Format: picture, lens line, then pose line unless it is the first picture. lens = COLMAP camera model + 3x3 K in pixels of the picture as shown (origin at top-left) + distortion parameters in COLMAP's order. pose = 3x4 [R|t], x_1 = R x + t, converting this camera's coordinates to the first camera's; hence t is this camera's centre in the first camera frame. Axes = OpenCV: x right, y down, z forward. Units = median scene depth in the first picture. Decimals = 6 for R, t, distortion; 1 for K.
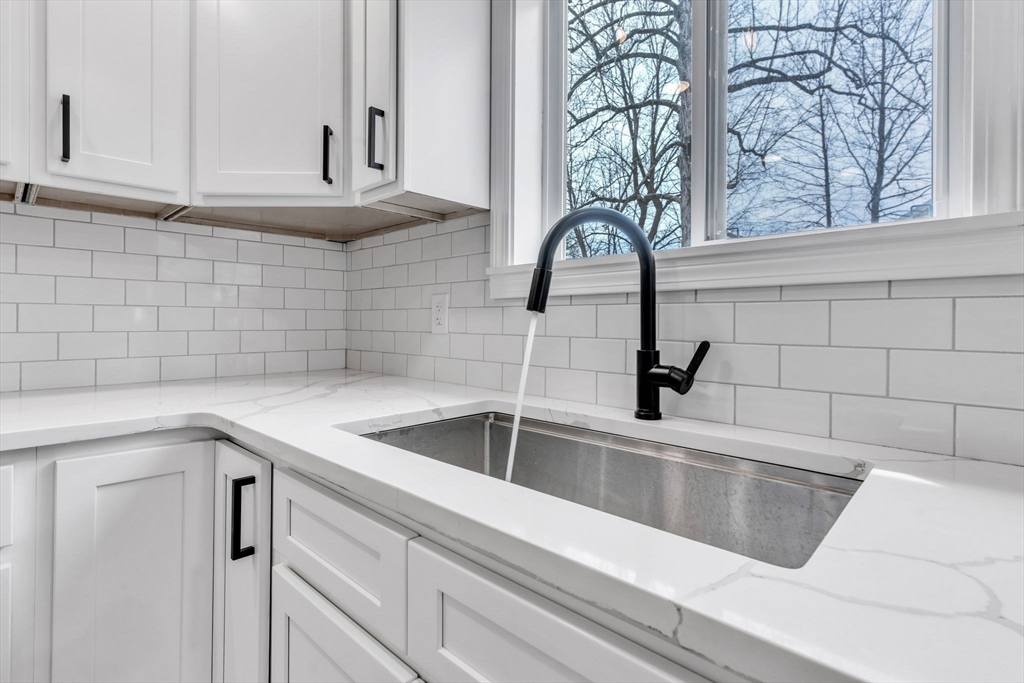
lens RADIAL K [[486.8, 0, 506.1], [0, 486.8, 324.2], [0, 0, 1]] dist [0.002970, -0.001362]
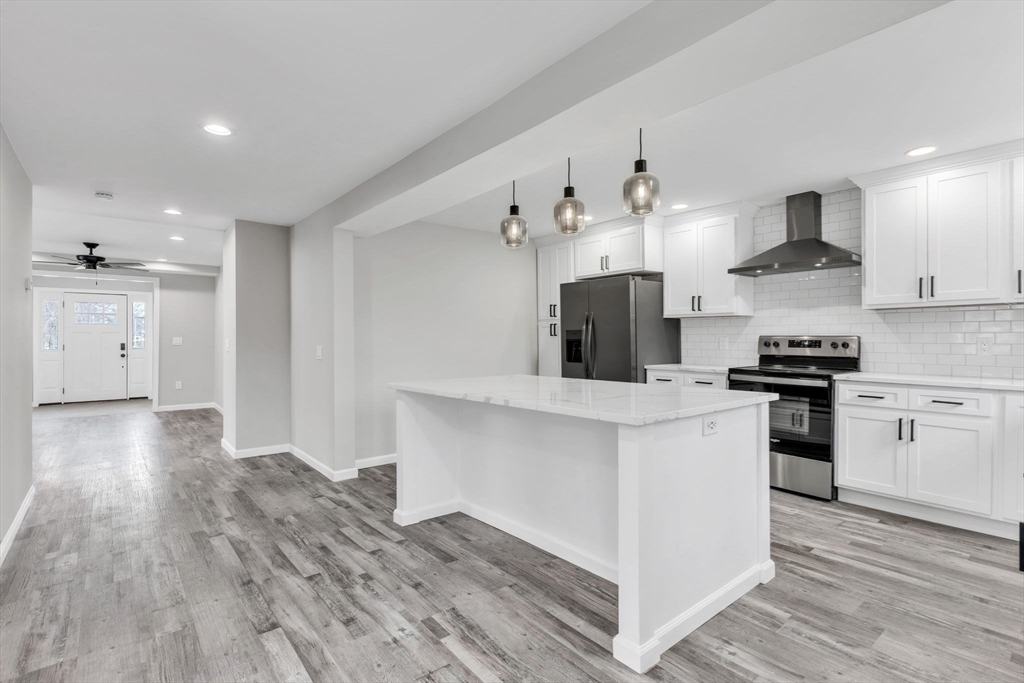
lens RADIAL K [[486.8, 0, 512.3], [0, 486.8, 337.7], [0, 0, 1]] dist [0.002970, -0.001362]
pose [[-0.123830, -0.007367, -0.992276, 2.352069], [-0.009659, 0.999934, -0.006218, -0.045779], [0.992256, 0.008815, -0.123893, -1.611940]]
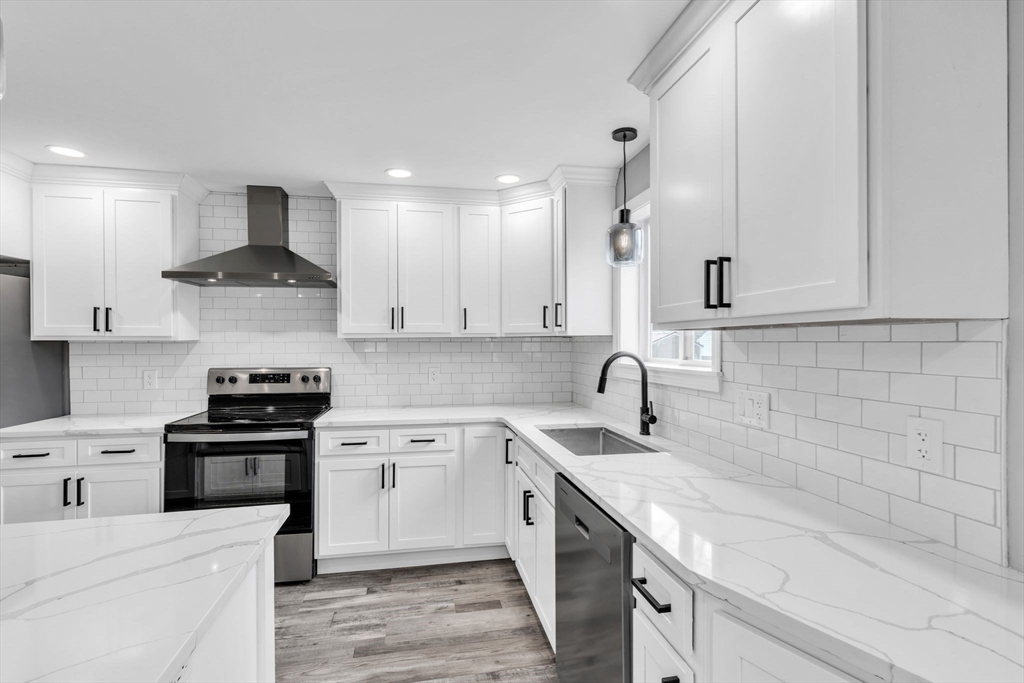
lens RADIAL K [[486.8, 0, 509.8], [0, 486.8, 340.6], [0, 0, 1]] dist [0.002970, -0.001362]
pose [[0.813147, -0.010439, -0.581965, 1.152546], [0.003209, 0.999904, -0.013452, -0.246110], [0.582050, 0.009071, 0.813102, -1.384156]]
